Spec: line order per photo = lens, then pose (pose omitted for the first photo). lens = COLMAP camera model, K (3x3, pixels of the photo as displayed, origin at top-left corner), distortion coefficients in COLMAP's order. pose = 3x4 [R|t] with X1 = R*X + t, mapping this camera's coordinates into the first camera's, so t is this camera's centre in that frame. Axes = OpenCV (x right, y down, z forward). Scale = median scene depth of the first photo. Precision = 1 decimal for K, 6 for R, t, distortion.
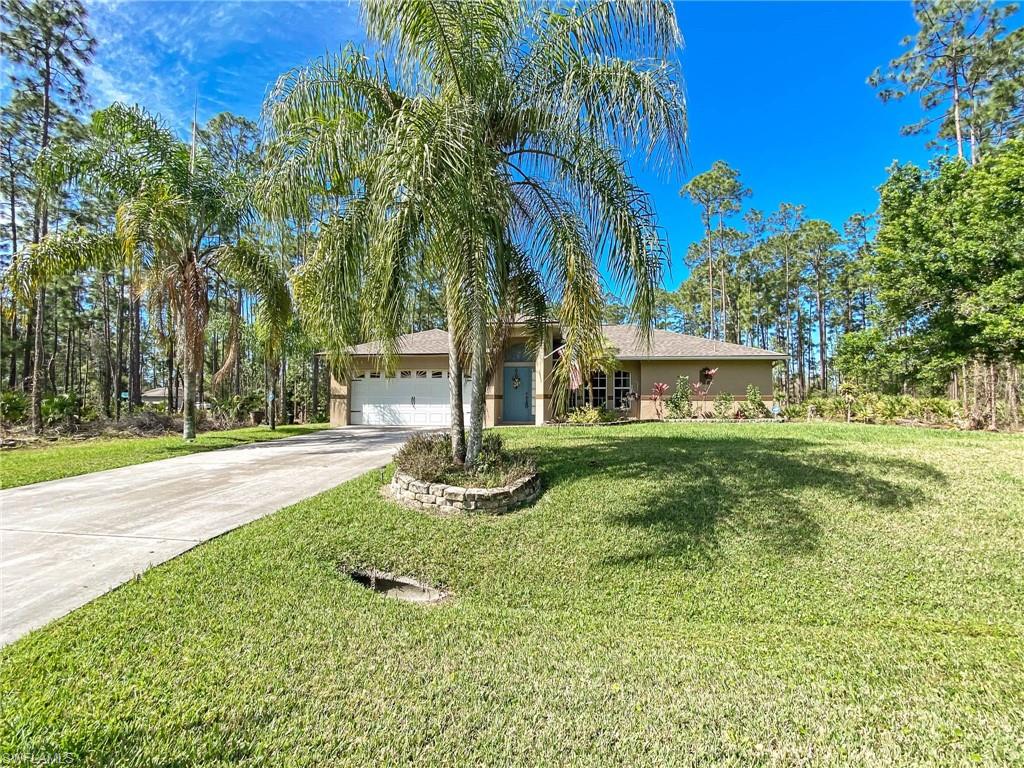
lens RADIAL K [[473.9, 0, 507.4], [0, 473.9, 384.0], [0, 0, 1]] dist [0.015537, -0.004983]
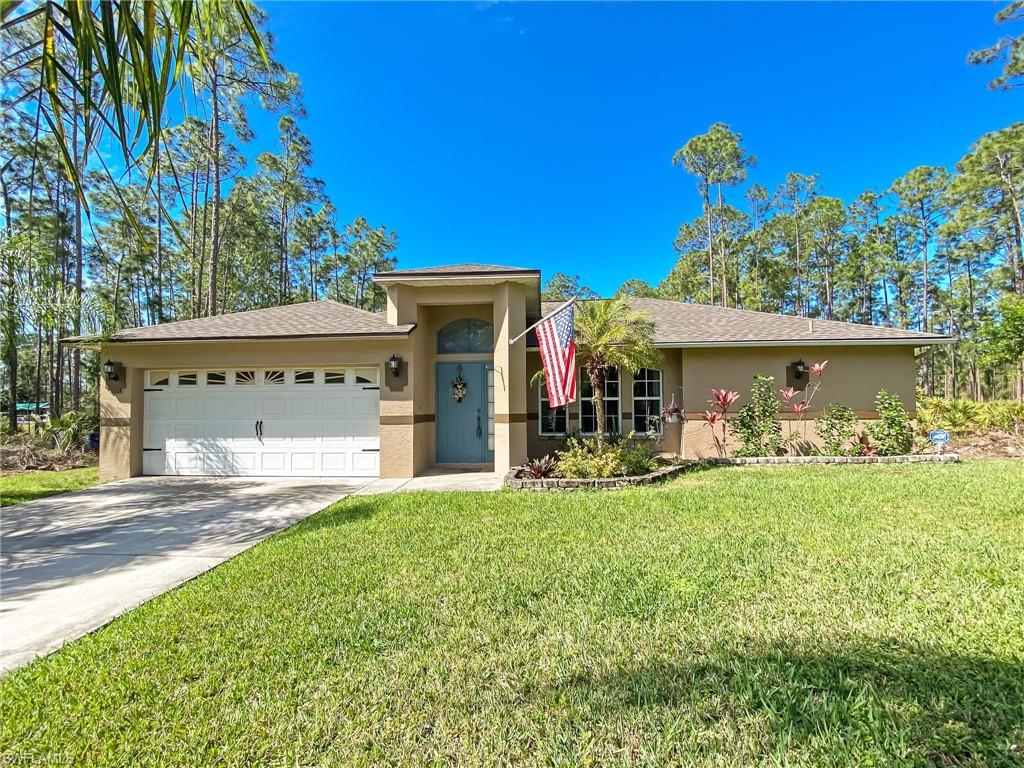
lens RADIAL K [[473.9, 0, 512.5], [0, 473.9, 382.7], [0, 0, 1]] dist [0.015537, -0.004983]
pose [[0.997405, -0.010948, 0.071159, 0.041257], [0.011879, 0.999849, -0.012682, -0.005310], [-0.071009, 0.013494, 0.997384, 0.459375]]
